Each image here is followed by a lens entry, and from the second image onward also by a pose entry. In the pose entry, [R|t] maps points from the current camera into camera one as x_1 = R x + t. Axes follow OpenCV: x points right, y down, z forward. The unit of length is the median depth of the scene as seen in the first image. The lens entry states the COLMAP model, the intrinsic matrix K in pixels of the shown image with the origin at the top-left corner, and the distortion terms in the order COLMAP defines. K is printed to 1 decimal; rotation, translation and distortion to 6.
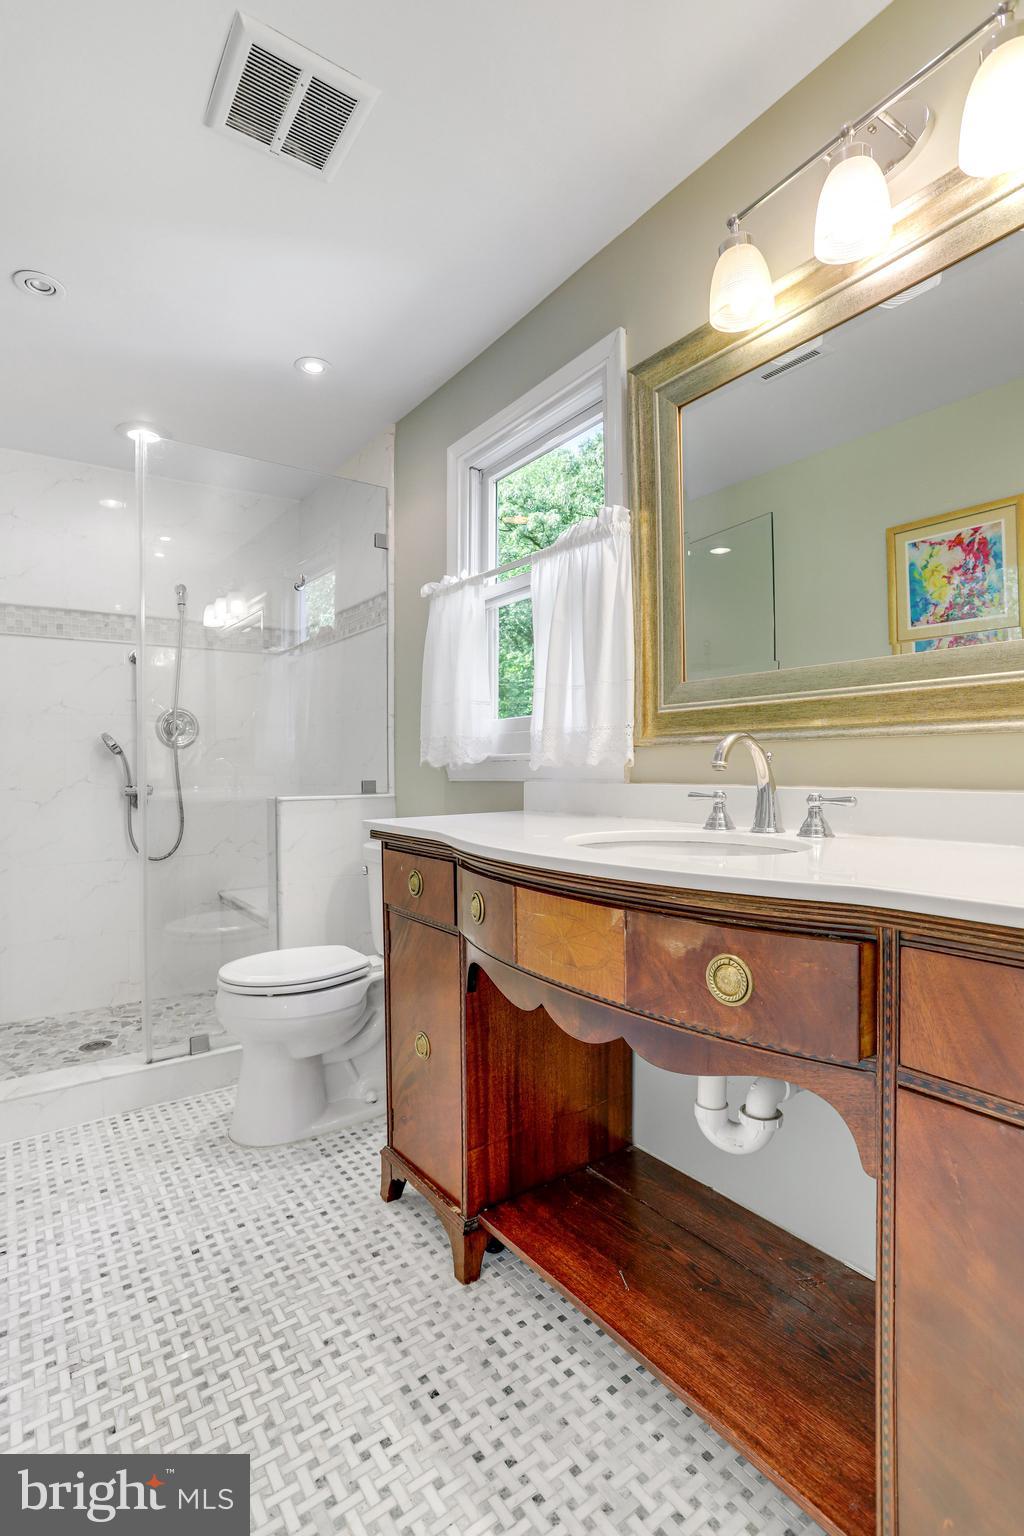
lens RADIAL K [[746.5, 0, 520.4], [0, 746.5, 767.4], [0, 0, 1]] dist [-0.047507, 0.024101]
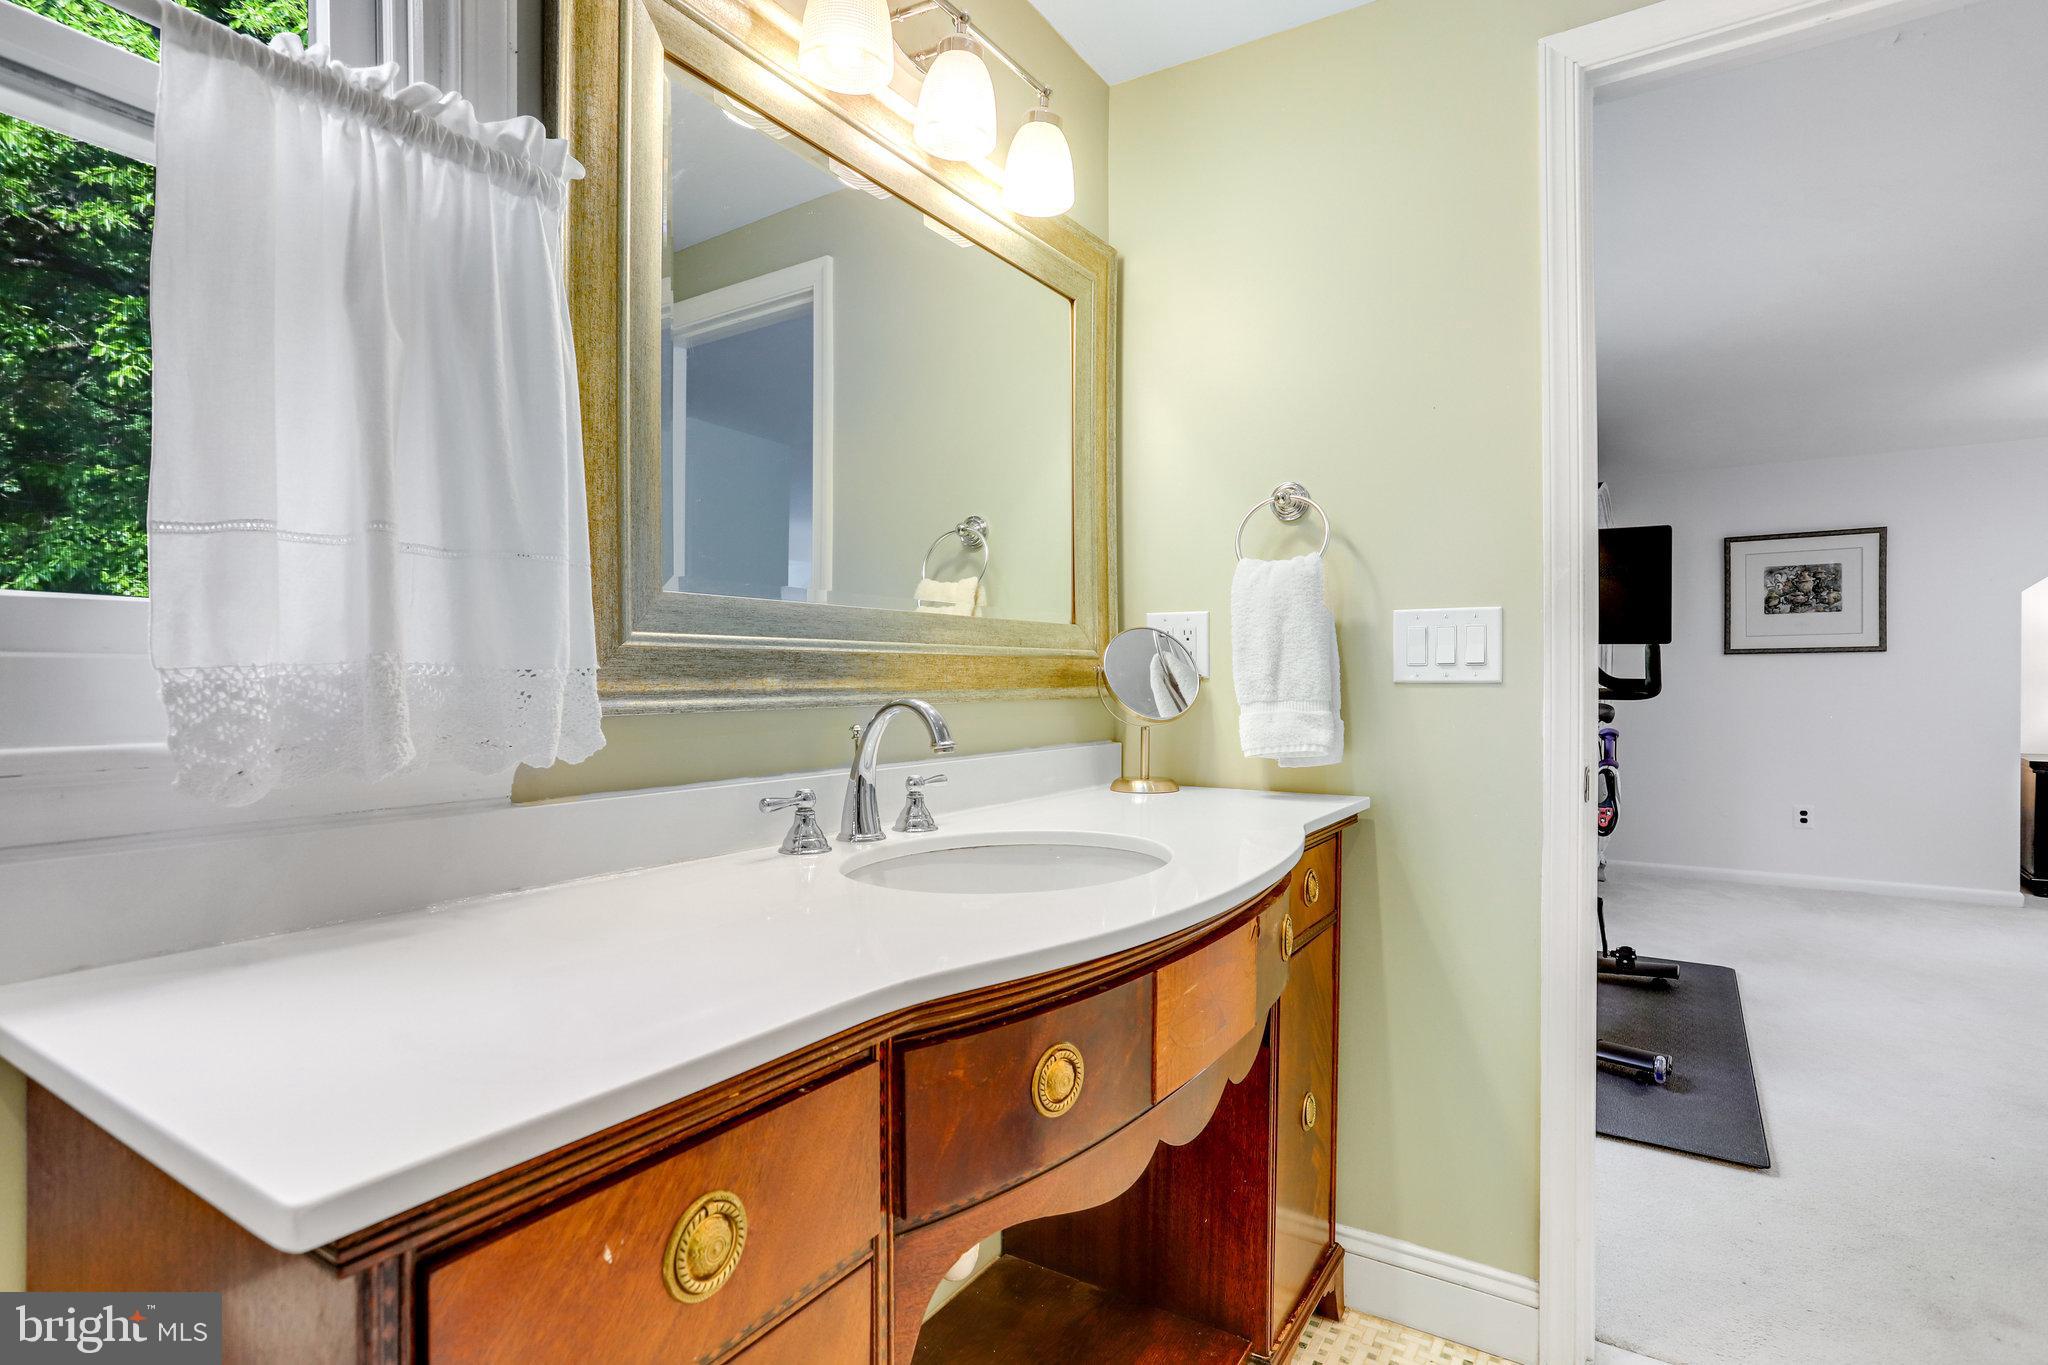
lens RADIAL K [[995.4, 0, 1022.9], [0, 995.4, 685.7], [0, 0, 1]] dist [-0.047507, 0.024101]
pose [[-0.358496, 0.003161, 0.933526, -0.448708], [0.007264, 0.999973, -0.000596, -0.041095], [-0.933503, 0.006567, -0.358509, 0.892470]]
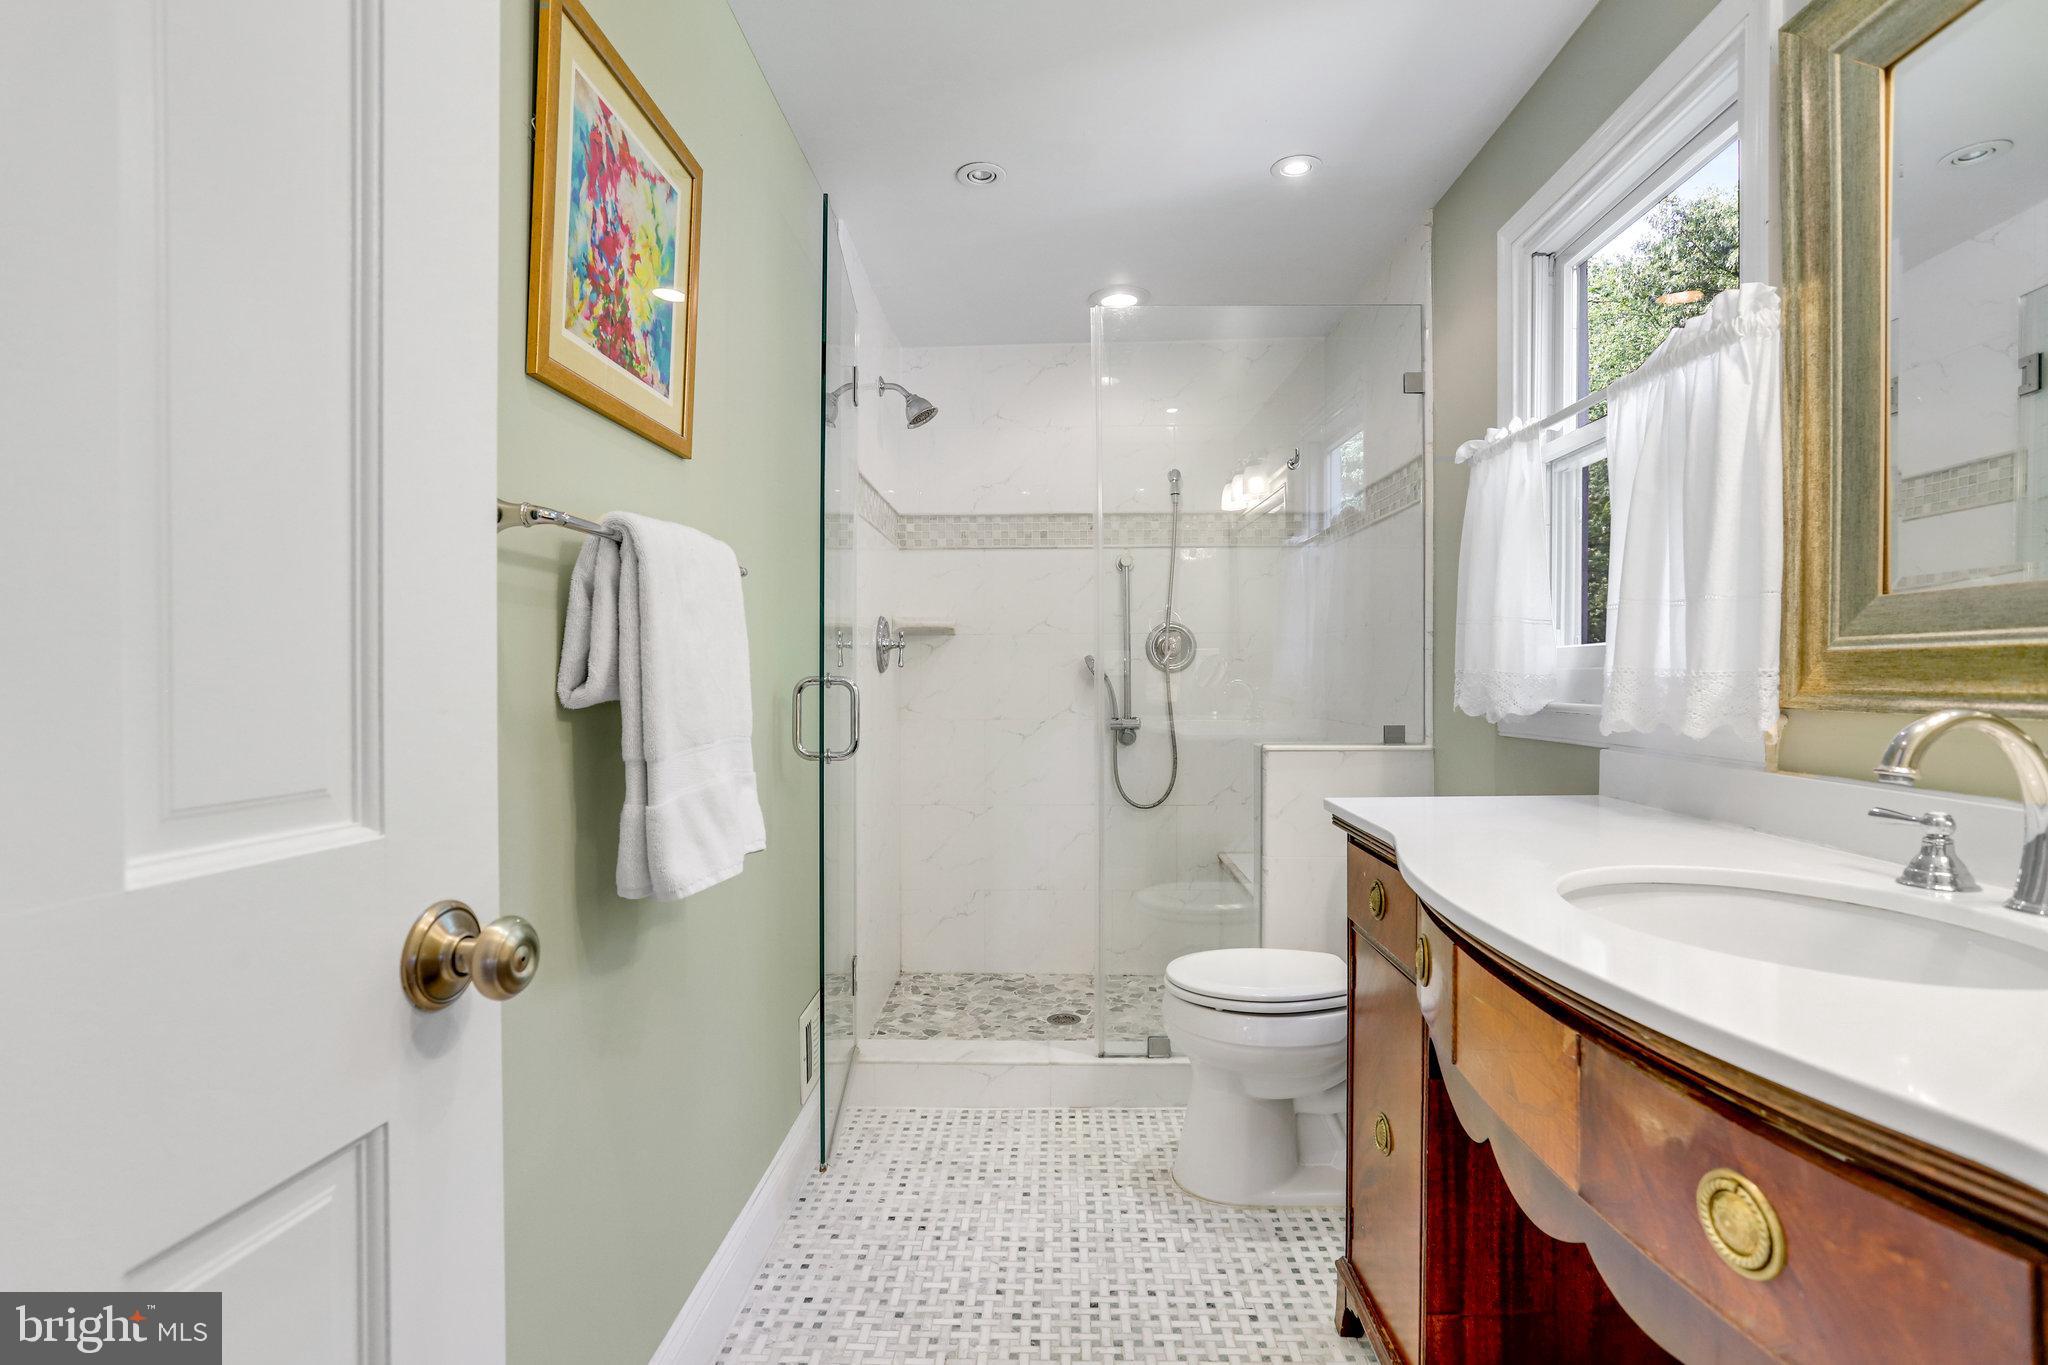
lens RADIAL K [[995.4, 0, 1025.1], [0, 995.4, 684.6], [0, 0, 1]] dist [-0.047507, 0.024101]
pose [[0.792221, 0.014300, -0.610067, 0.139405], [-0.006943, 0.999872, 0.014421, -0.049360], [0.610195, -0.007189, 0.792219, 0.065620]]
